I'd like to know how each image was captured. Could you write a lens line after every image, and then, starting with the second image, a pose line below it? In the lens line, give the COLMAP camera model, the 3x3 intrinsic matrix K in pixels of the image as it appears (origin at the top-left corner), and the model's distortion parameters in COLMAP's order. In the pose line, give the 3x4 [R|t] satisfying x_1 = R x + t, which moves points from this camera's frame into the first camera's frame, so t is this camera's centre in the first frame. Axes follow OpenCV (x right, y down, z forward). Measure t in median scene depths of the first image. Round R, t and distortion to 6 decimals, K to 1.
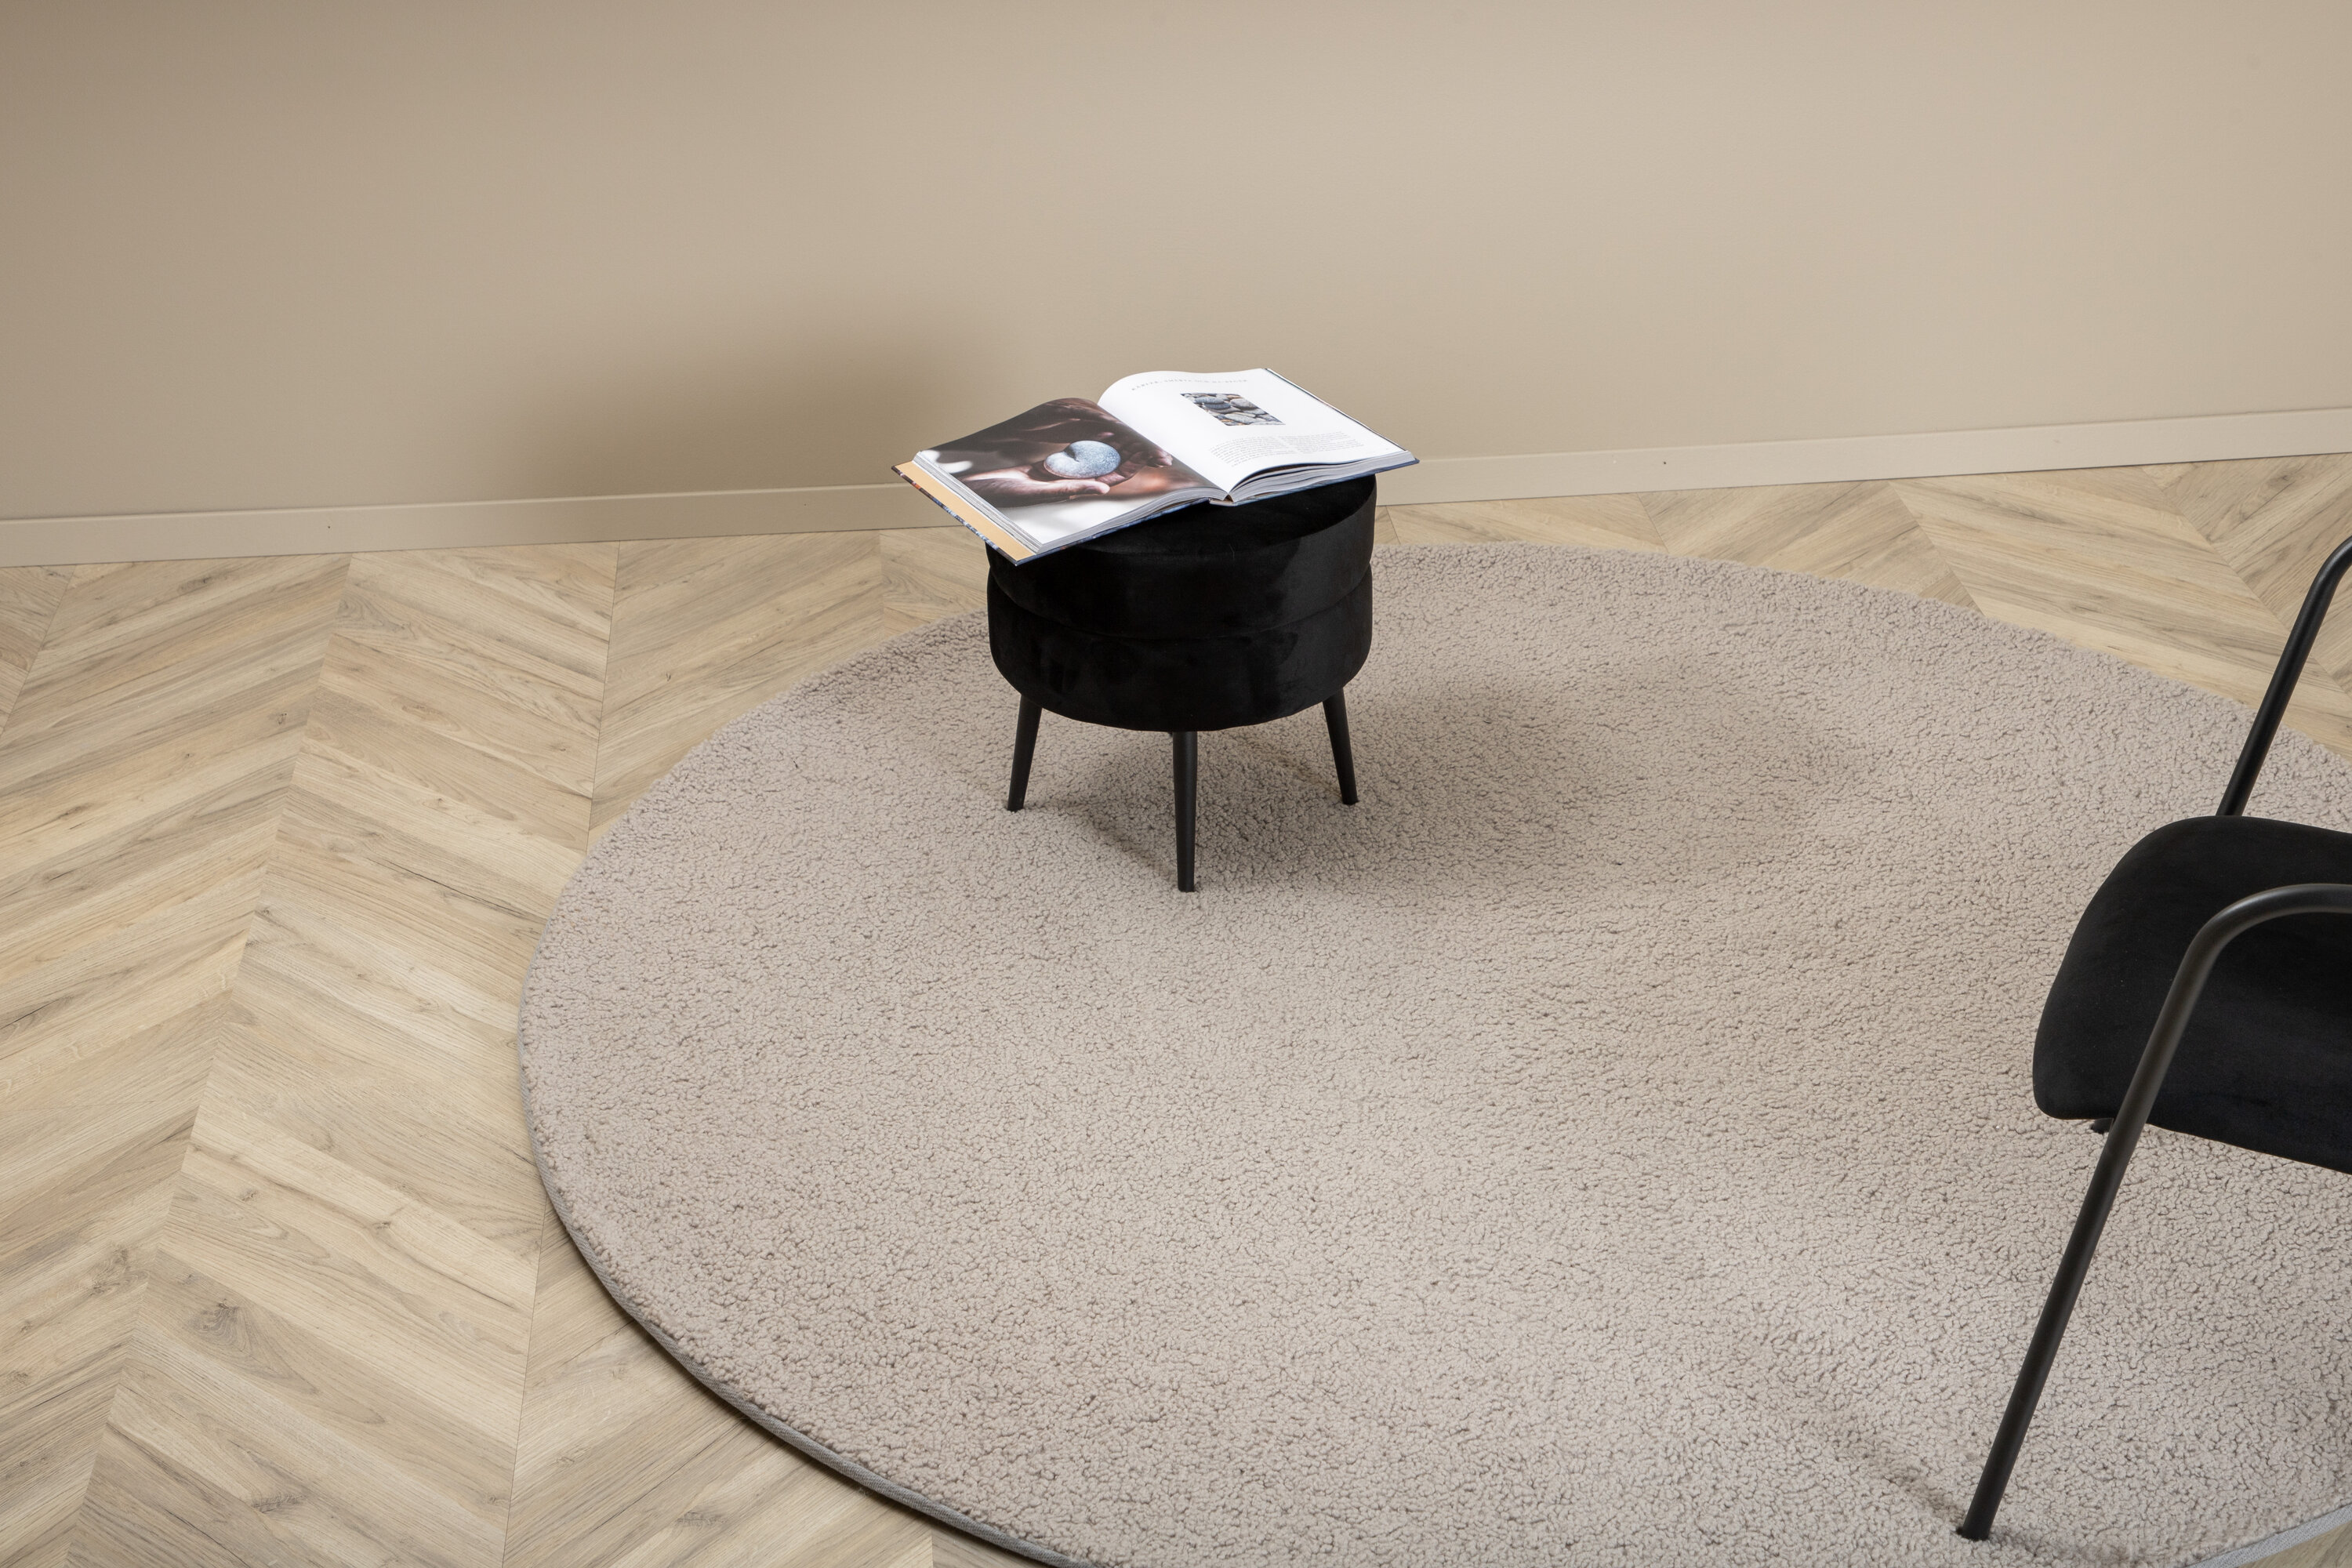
lens RADIAL K [[3584.2, 0, 1178.2], [0, 3584.2, 780.3], [0, 0, 1]] dist [0.180142, 0.000000]
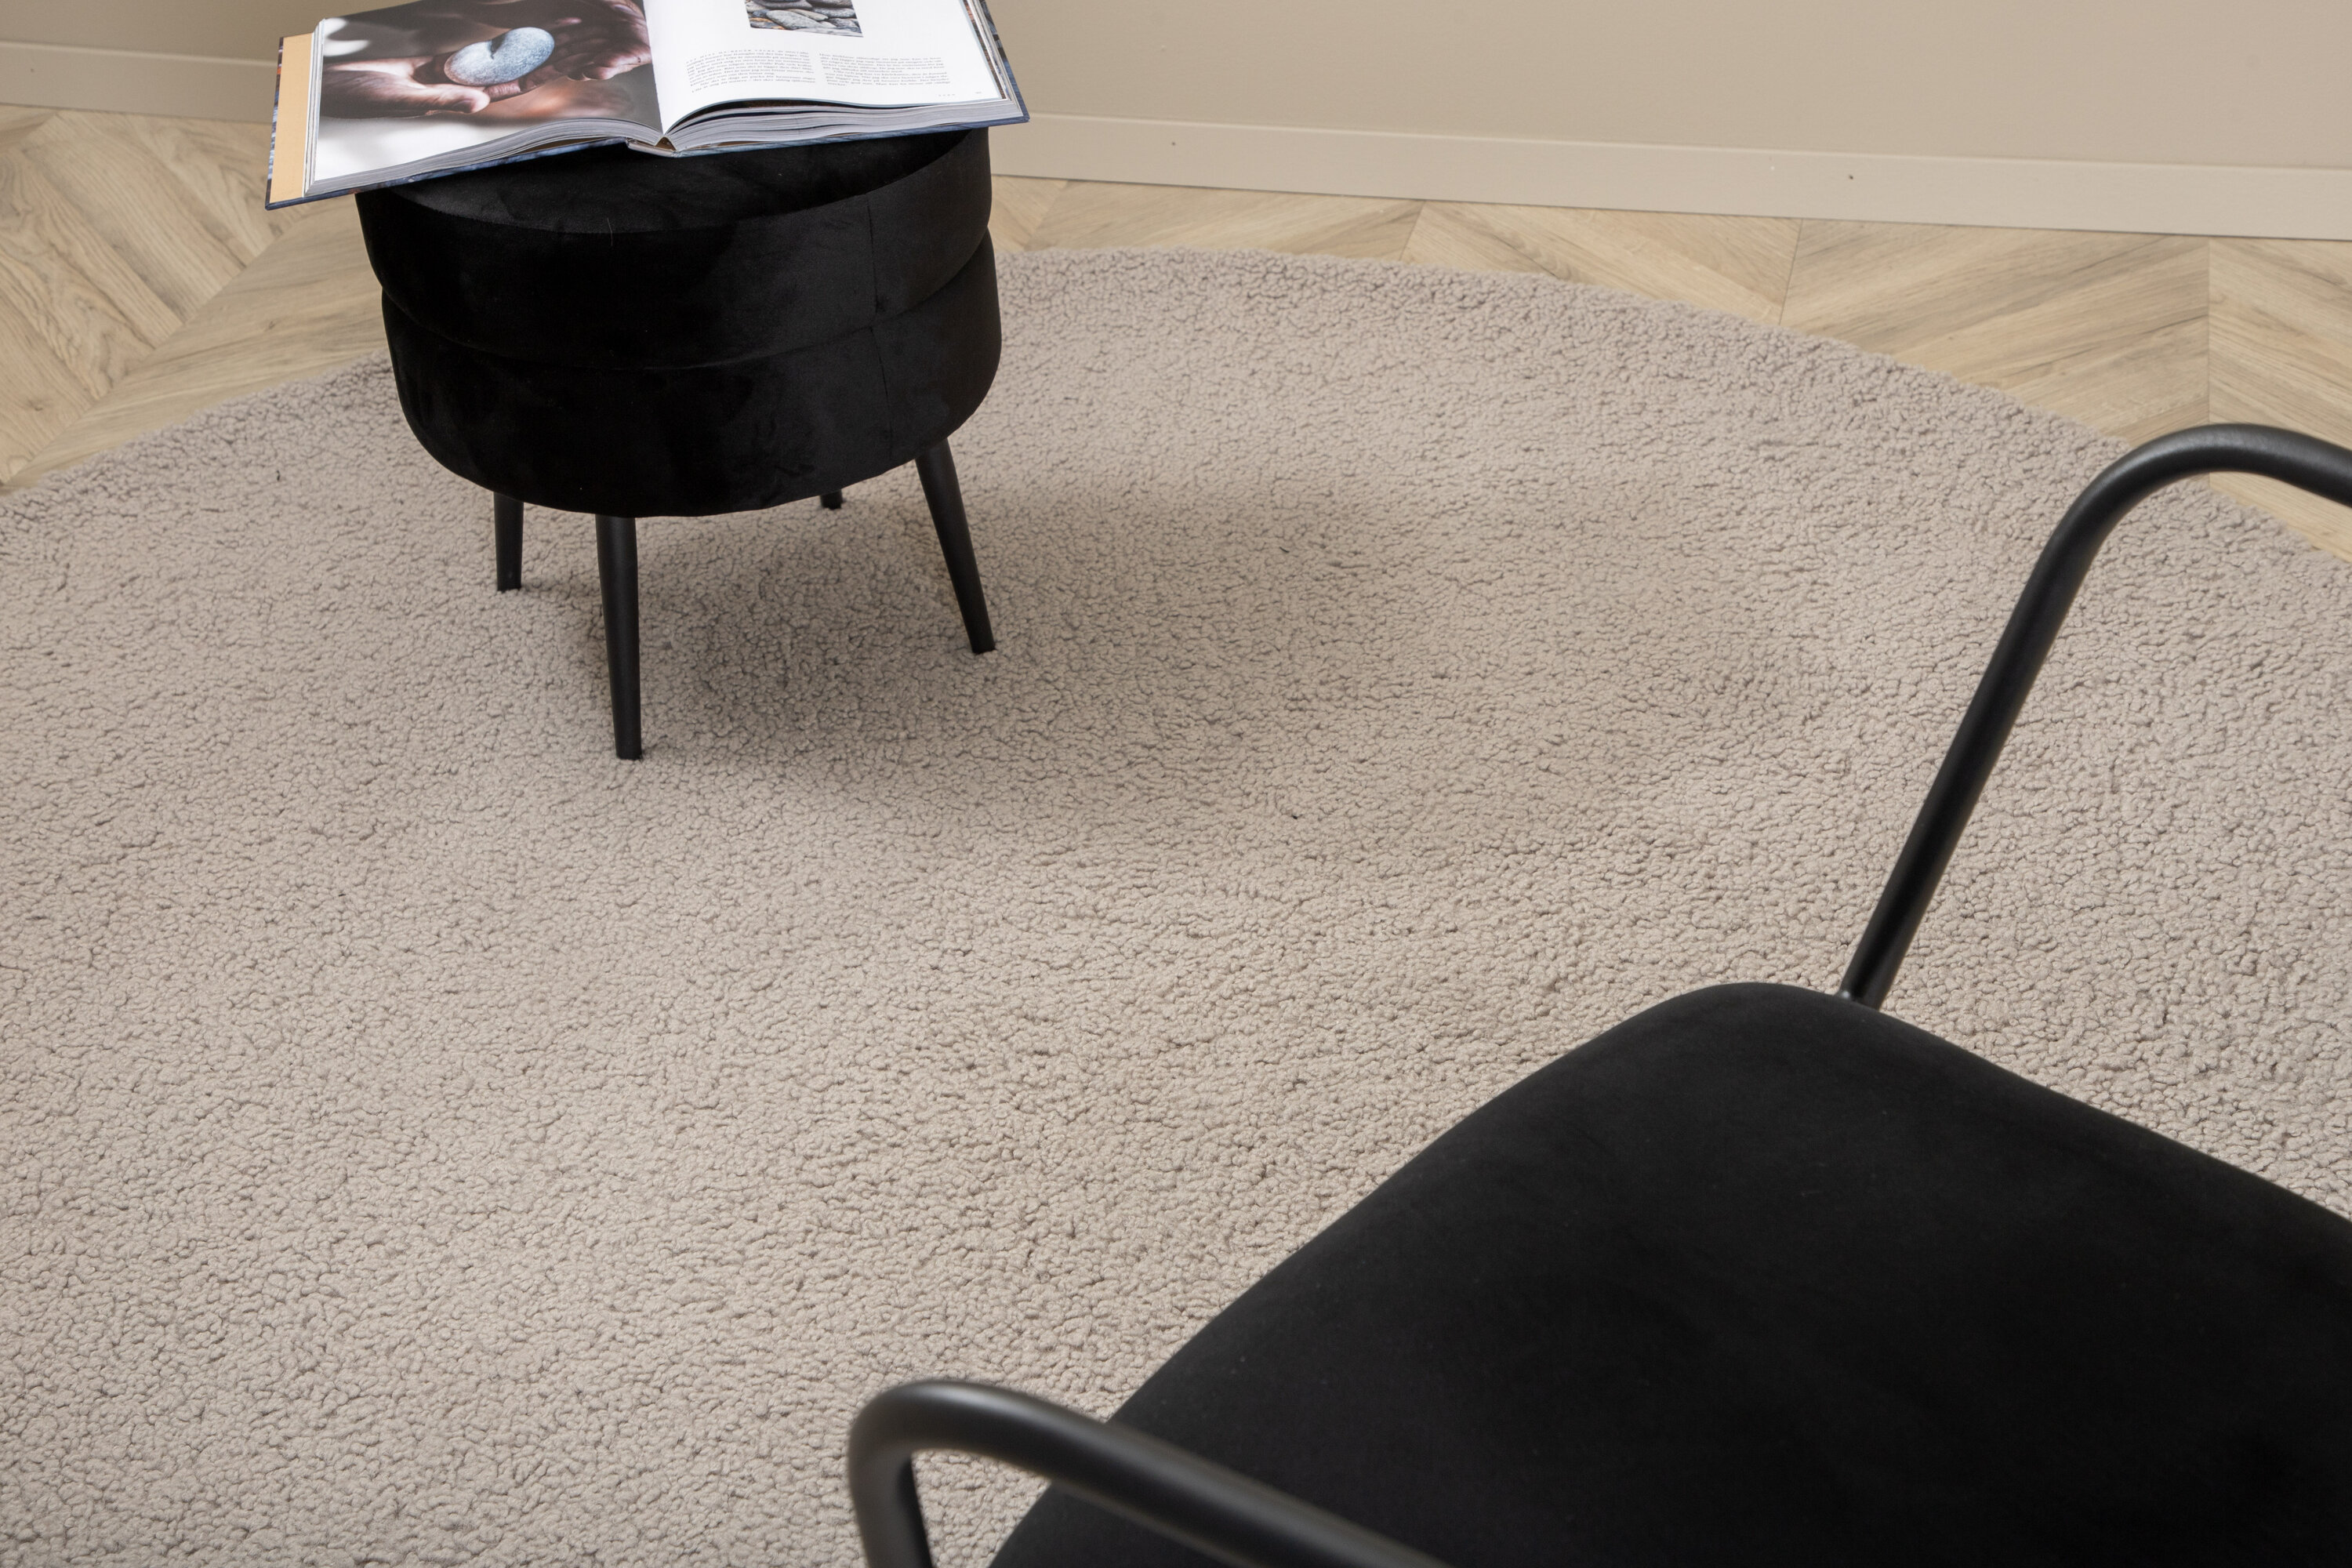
lens RADIAL K [[3484.8, 0, 1169.8], [0, 3484.8, 788.8], [0, 0, 1]] dist [0.206748, 0.000000]
pose [[0.946189, 0.153463, -0.284914, 0.275012], [-0.123175, 0.984925, 0.121451, -0.051928], [0.299258, -0.079821, 0.950828, 0.429468]]
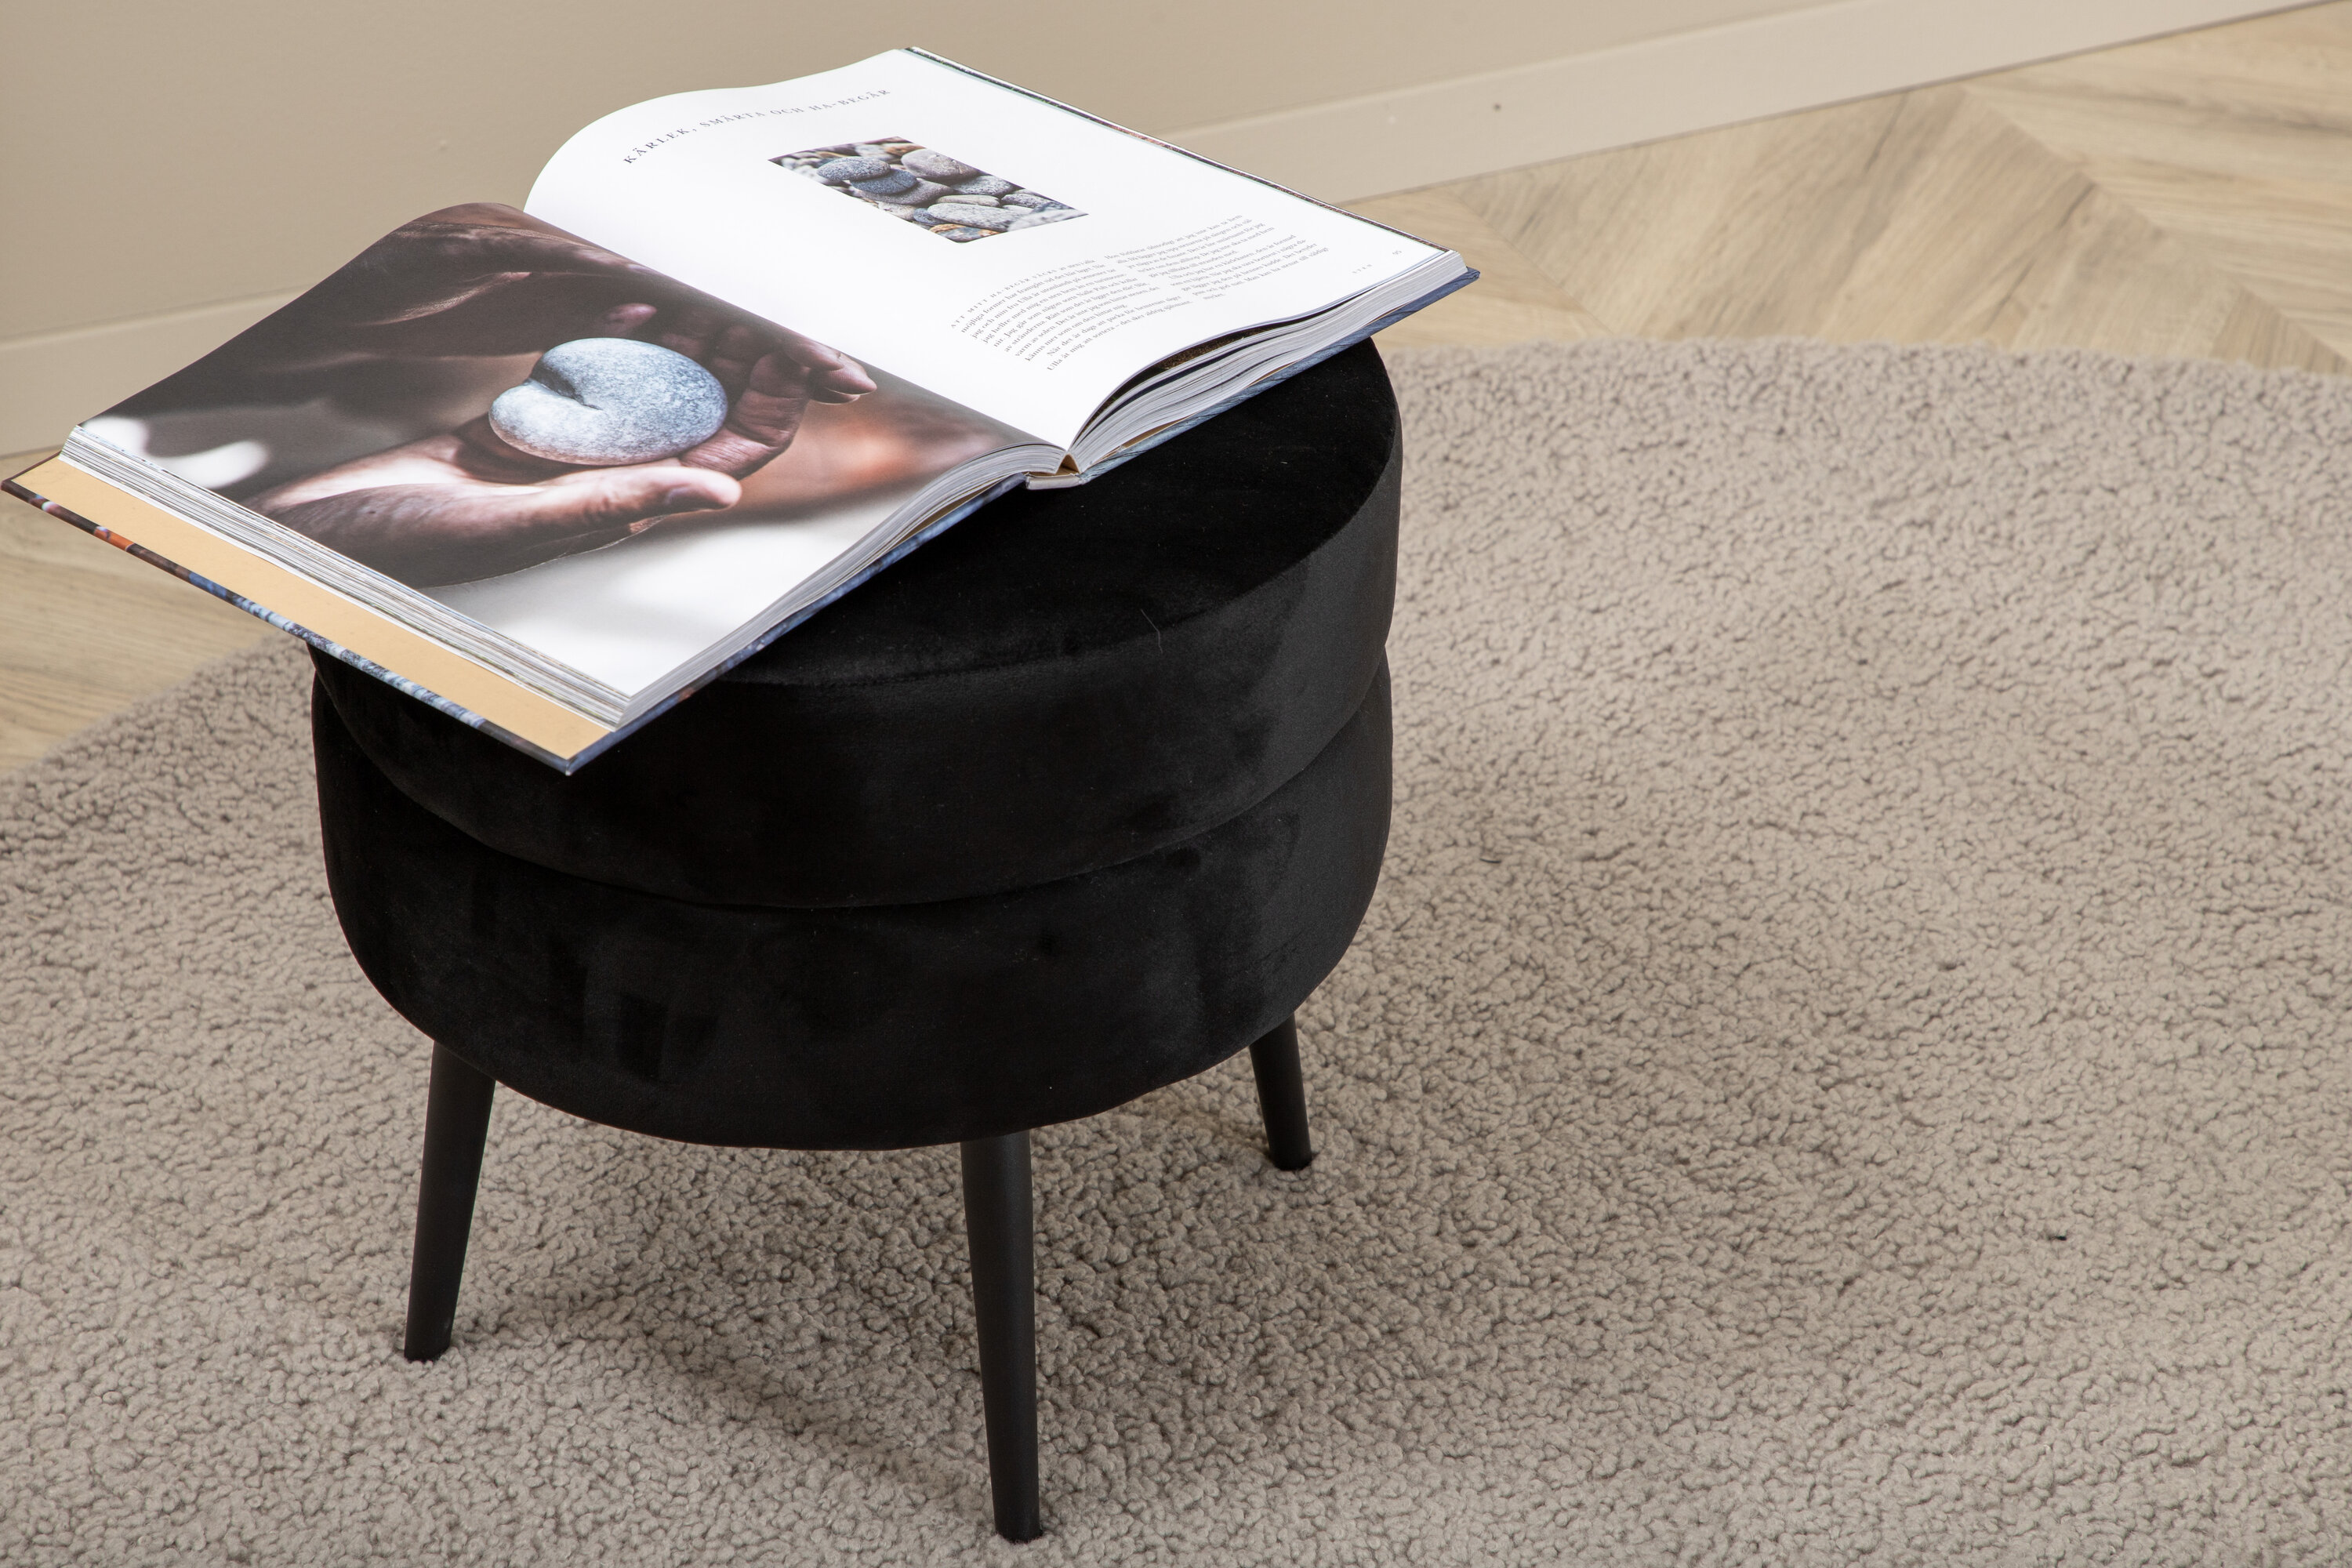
lens RADIAL K [[5580.5, 0, 1180.1], [0, 5580.5, 779.9], [0, 0, 1]] dist [0.410362, 0.000000]
pose [[0.946744, -0.155974, 0.281688, -0.130067], [0.136609, 0.986775, 0.087251, -0.091343], [-0.291571, -0.044123, 0.955531, 0.457158]]
